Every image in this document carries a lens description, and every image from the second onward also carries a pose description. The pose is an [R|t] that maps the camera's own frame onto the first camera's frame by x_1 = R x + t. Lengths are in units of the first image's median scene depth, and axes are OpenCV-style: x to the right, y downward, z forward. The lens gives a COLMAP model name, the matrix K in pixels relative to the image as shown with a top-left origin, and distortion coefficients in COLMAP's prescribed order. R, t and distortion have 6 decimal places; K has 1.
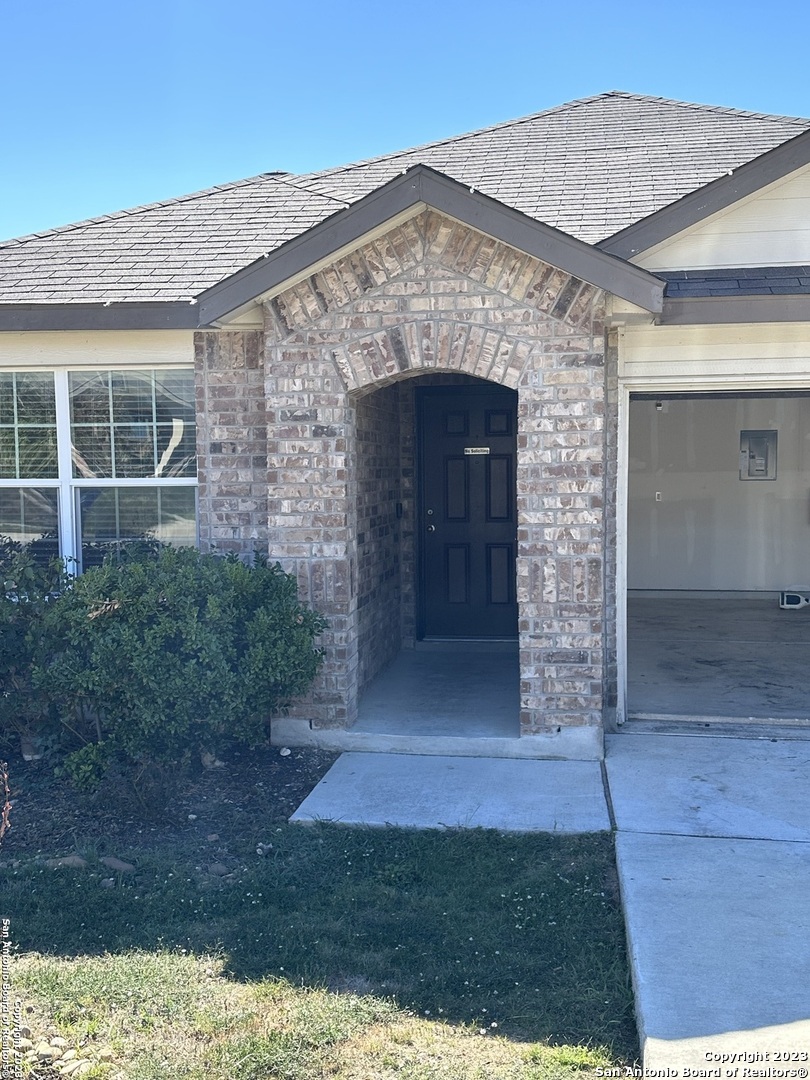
lens RADIAL K [[1173.8, 0, 385.5], [0, 1173.8, 539.2], [0, 0, 1]] dist [0.124062, -0.008128]
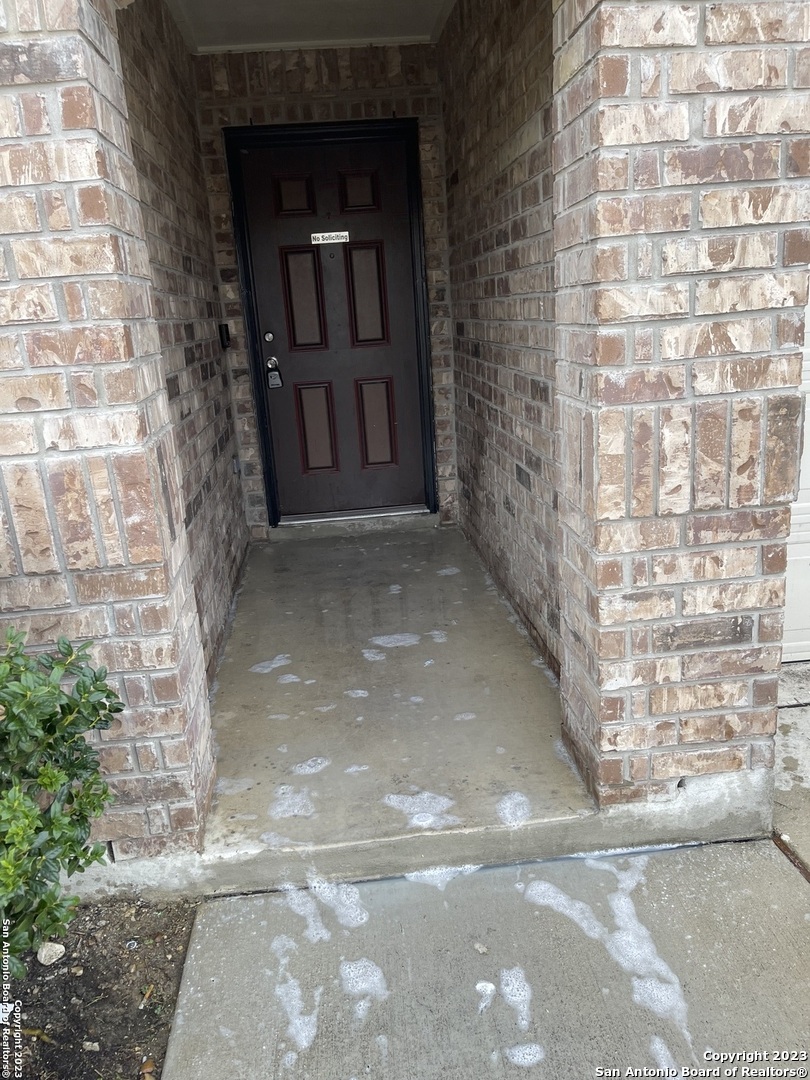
lens RADIAL K [[811.9, 0, 402.2], [0, 811.9, 550.1], [0, 0, 1]] dist [0.065291, -0.085683]
pose [[0.963881, -0.122651, 0.236412, -0.020574], [0.069761, 0.972927, 0.220334, -0.003526], [-0.257036, -0.195884, 0.946341, 0.745294]]
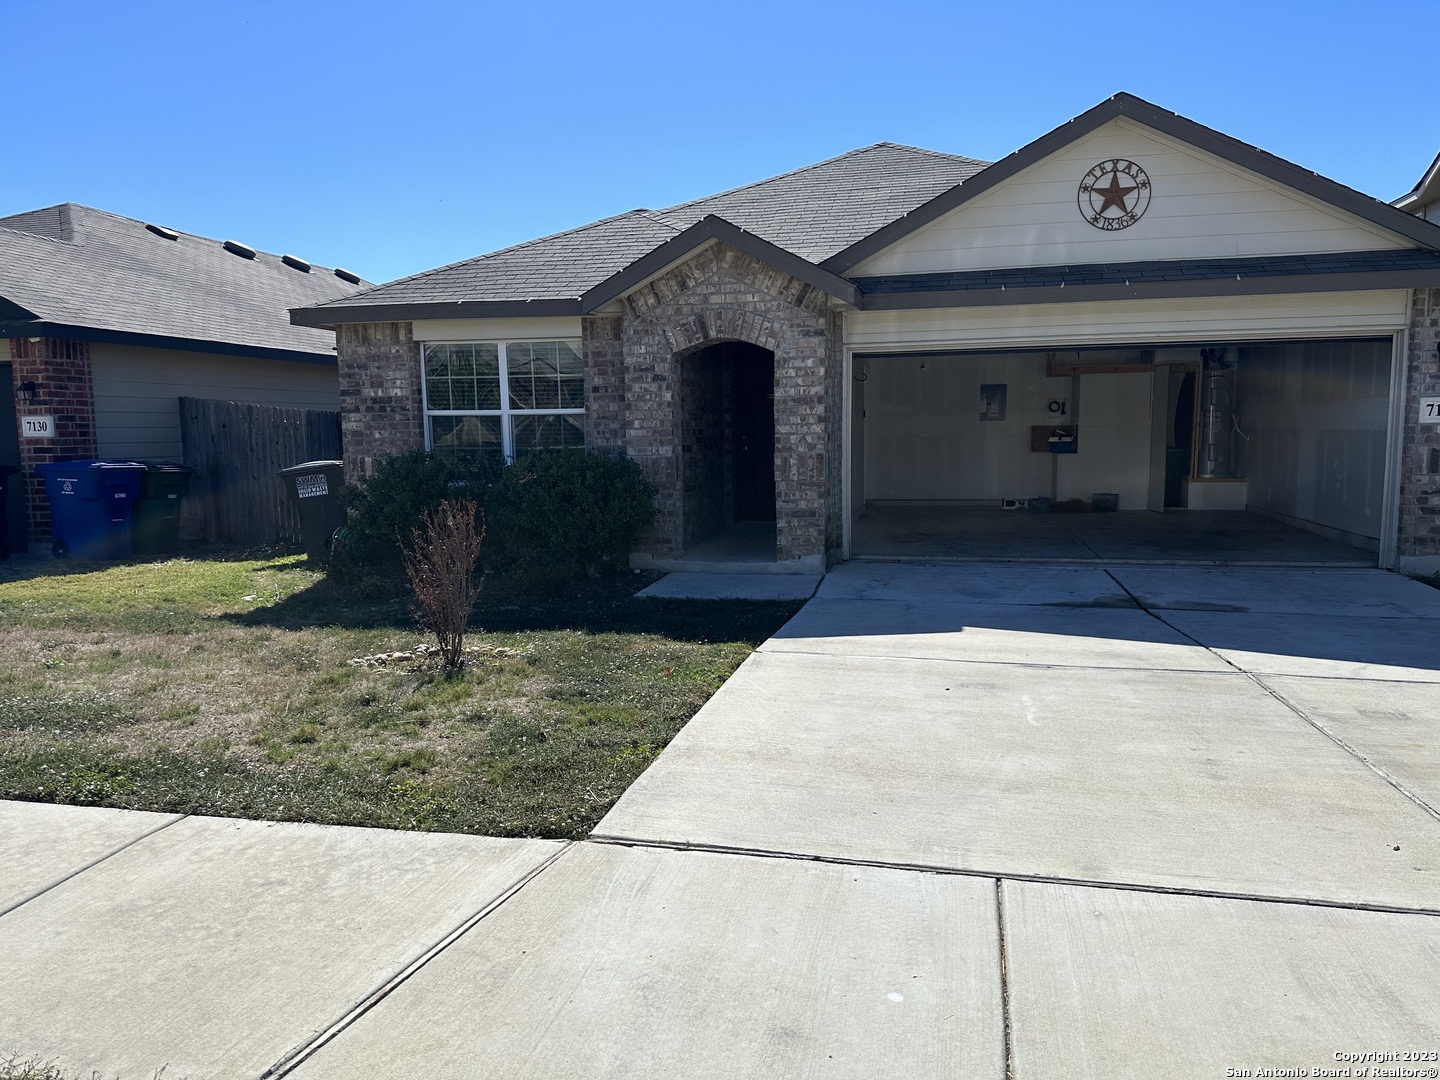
lens RADIAL K [[998.3, 0, 718.7], [0, 998.3, 543.2], [0, 0, 1]] dist [0.143888, -0.215206]
pose [[0.998511, 0.001447, -0.054532, 0.109956], [0.001195, 0.998828, 0.048394, 0.072909], [0.054538, -0.048387, 0.997339, -0.415130]]
